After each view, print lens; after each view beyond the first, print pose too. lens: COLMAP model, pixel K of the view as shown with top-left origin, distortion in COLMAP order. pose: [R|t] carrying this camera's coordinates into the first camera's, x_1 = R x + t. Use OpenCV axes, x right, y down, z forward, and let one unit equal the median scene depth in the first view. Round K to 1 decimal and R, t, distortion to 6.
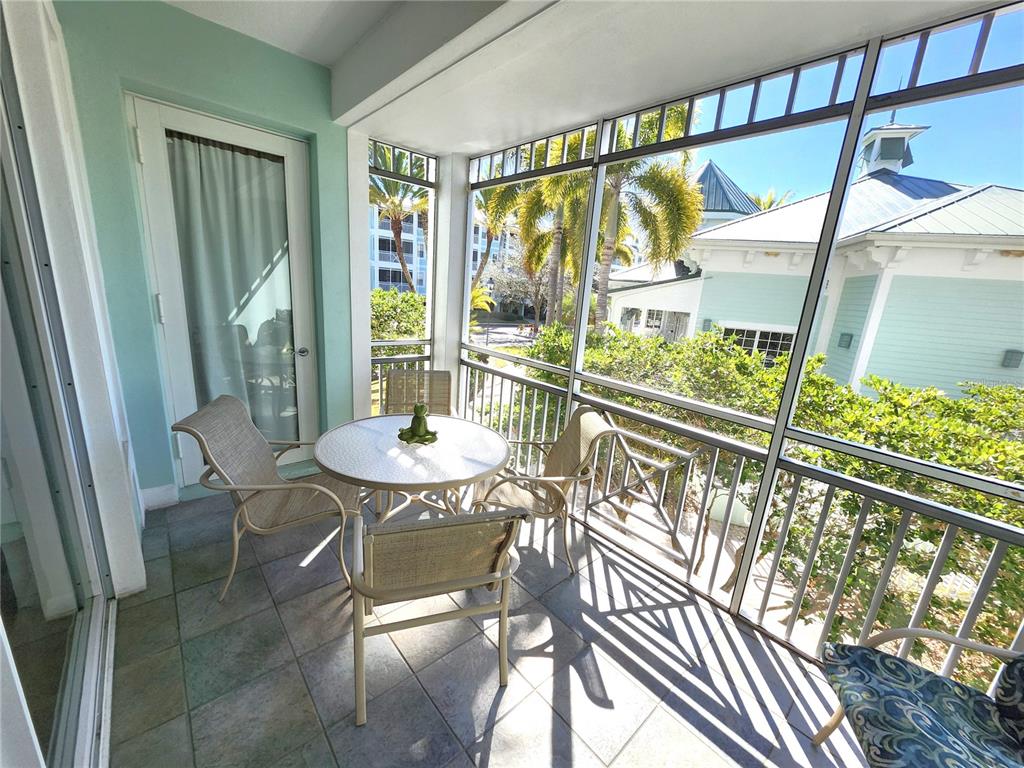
lens RADIAL K [[399.0, 0, 510.8], [0, 399.0, 386.5], [0, 0, 1]] dist [-0.003272, -0.000286]
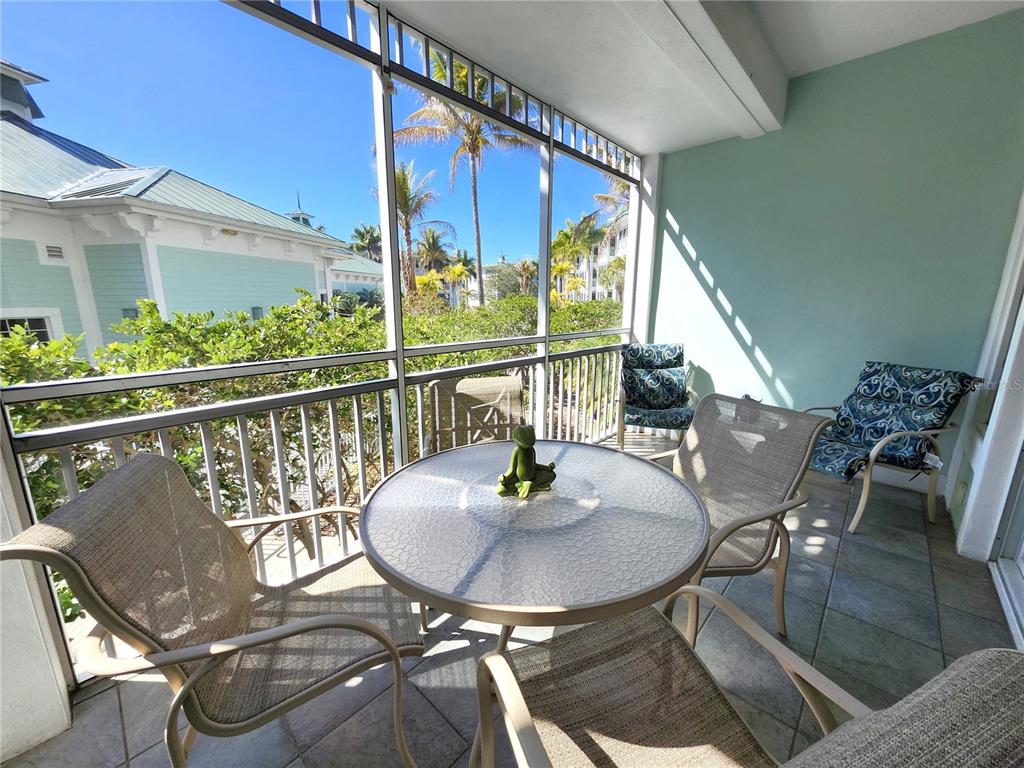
lens RADIAL K [[400.8, 0, 511.1], [0, 400.8, 386.3], [0, 0, 1]] dist [-0.002110, -0.000046]
pose [[-0.091598, -0.281364, 0.955219, -0.702141], [0.228128, 0.927812, 0.295166, -0.166173], [-0.969313, 0.244949, -0.020799, 0.926633]]
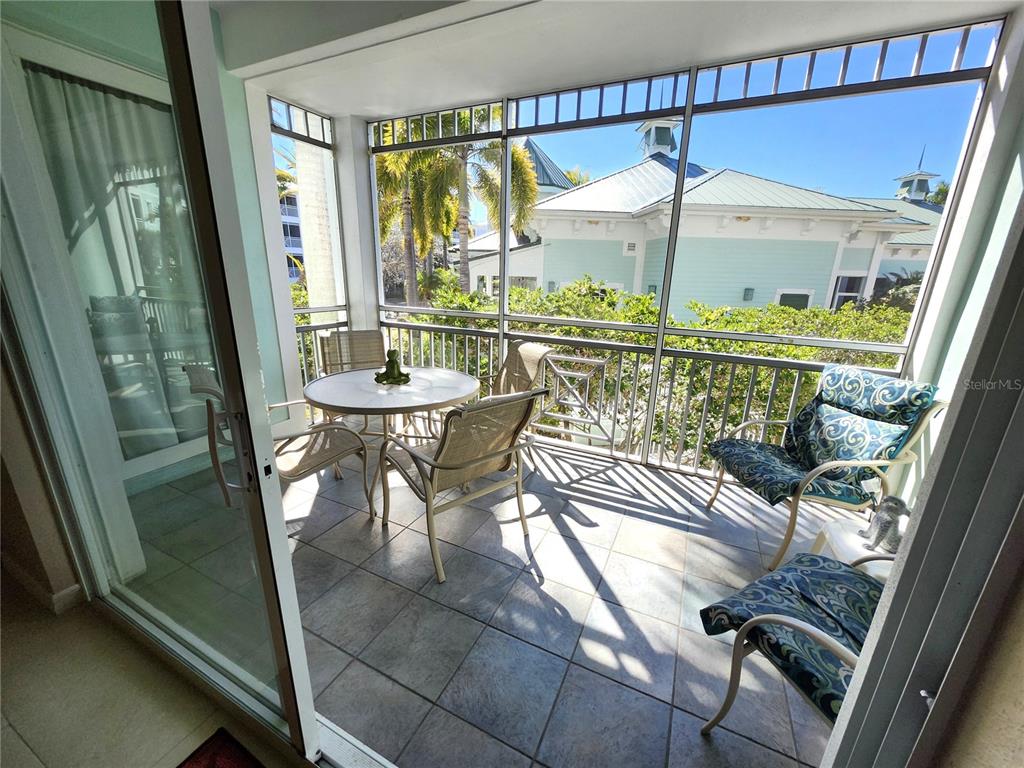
lens RADIAL K [[400.8, 0, 511.1], [0, 400.8, 386.3], [0, 0, 1]] dist [-0.002110, -0.000046]
pose [[0.922457, -0.155300, 0.353489, -0.316015], [0.135748, 0.987539, 0.079617, 0.095069], [-0.361449, -0.025458, 0.932044, -0.156066]]
